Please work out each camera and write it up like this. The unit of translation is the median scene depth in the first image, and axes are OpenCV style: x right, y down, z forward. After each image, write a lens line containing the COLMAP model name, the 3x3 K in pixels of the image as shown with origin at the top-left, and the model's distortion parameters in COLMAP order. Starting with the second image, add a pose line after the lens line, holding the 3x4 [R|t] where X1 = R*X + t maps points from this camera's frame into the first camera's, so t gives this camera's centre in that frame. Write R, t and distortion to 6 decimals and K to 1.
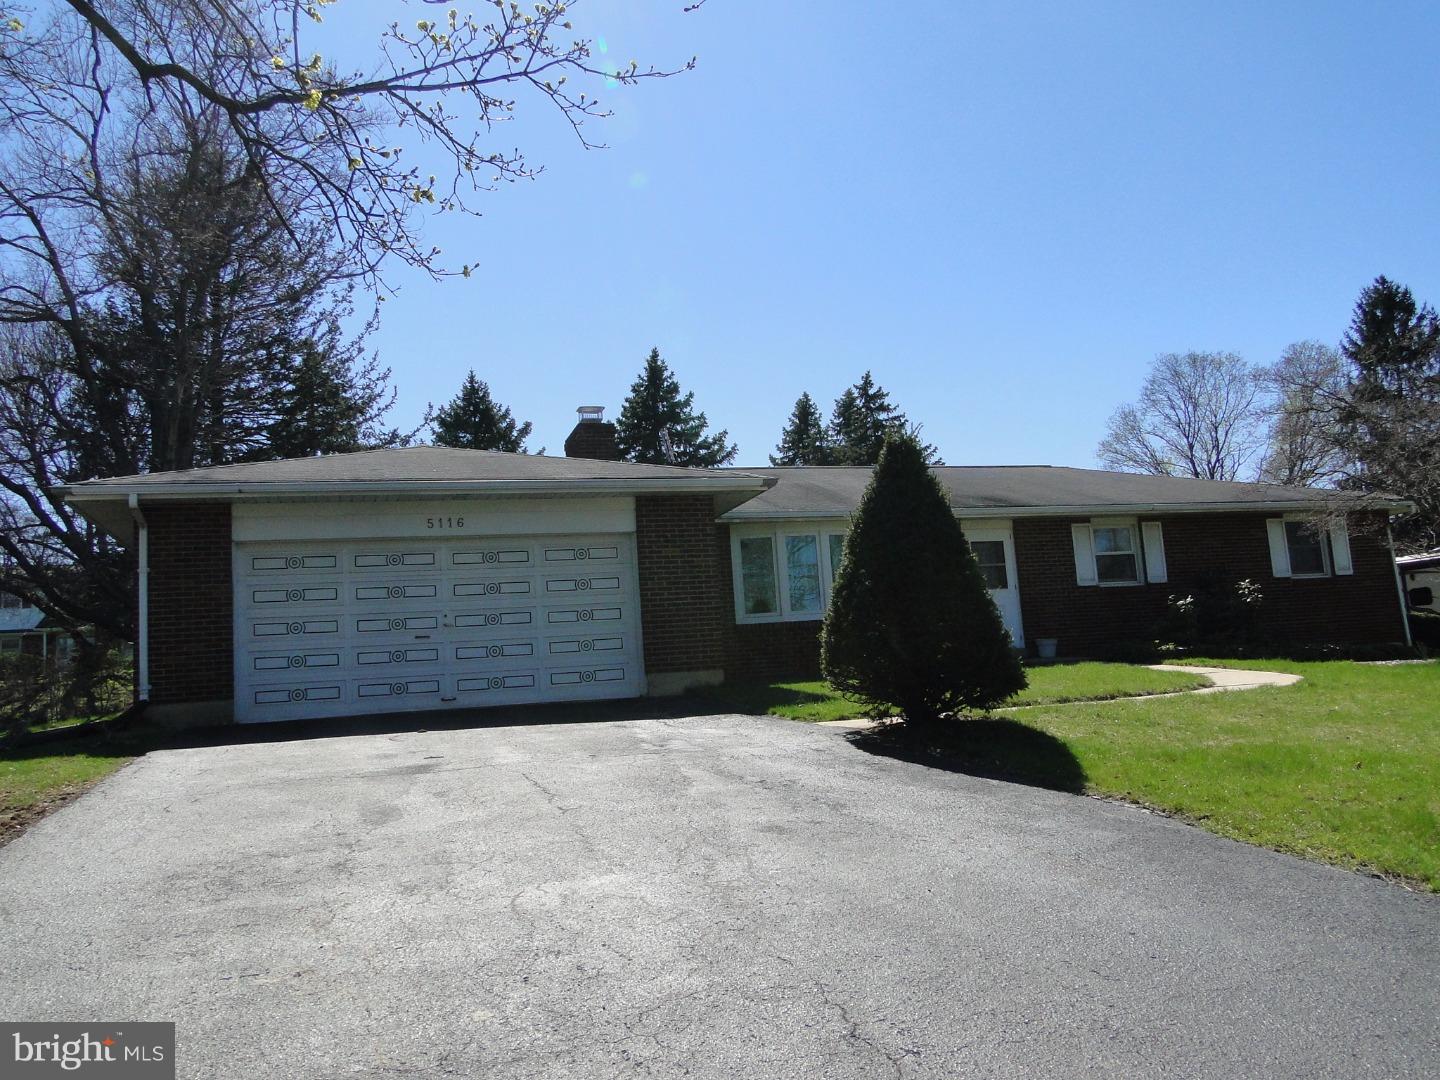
lens RADIAL K [[1191.6, 0, 717.7], [0, 1191.6, 539.5], [0, 0, 1]] dist [0.003786, -0.012665]
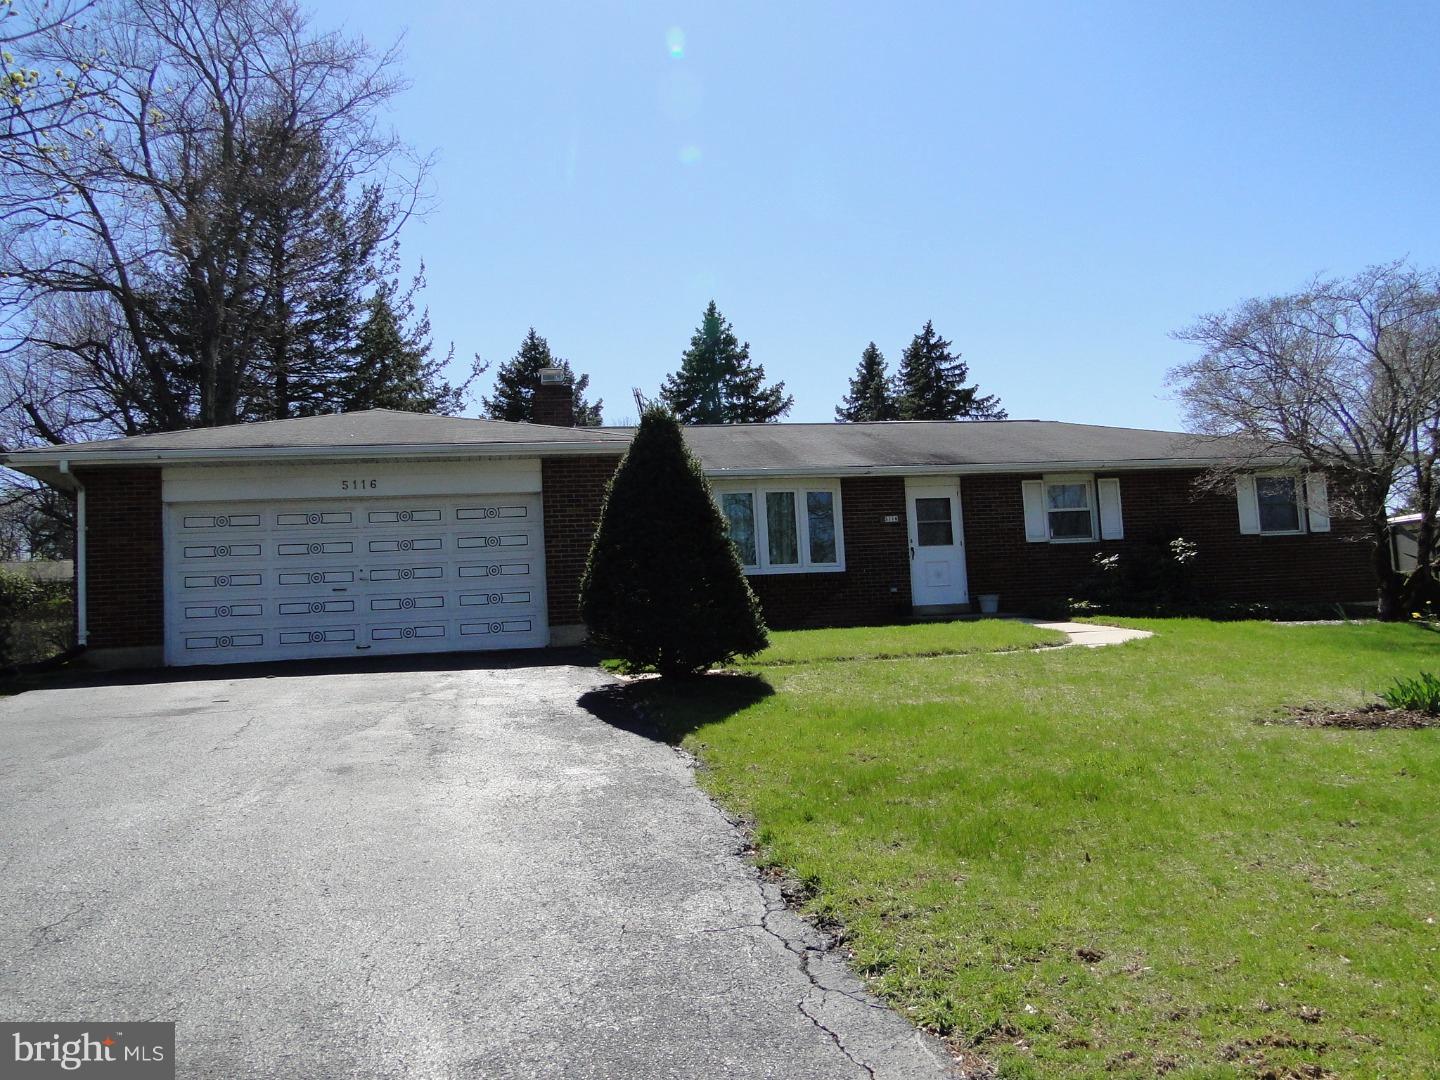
lens RADIAL K [[1191.6, 0, 724.0], [0, 1191.6, 539.3], [0, 0, 1]] dist [0.003786, -0.012665]
pose [[0.994375, 0.004003, -0.105846, 0.154368], [0.000707, 0.999012, 0.044428, -0.008720], [0.105919, -0.044253, 0.993390, -0.028262]]
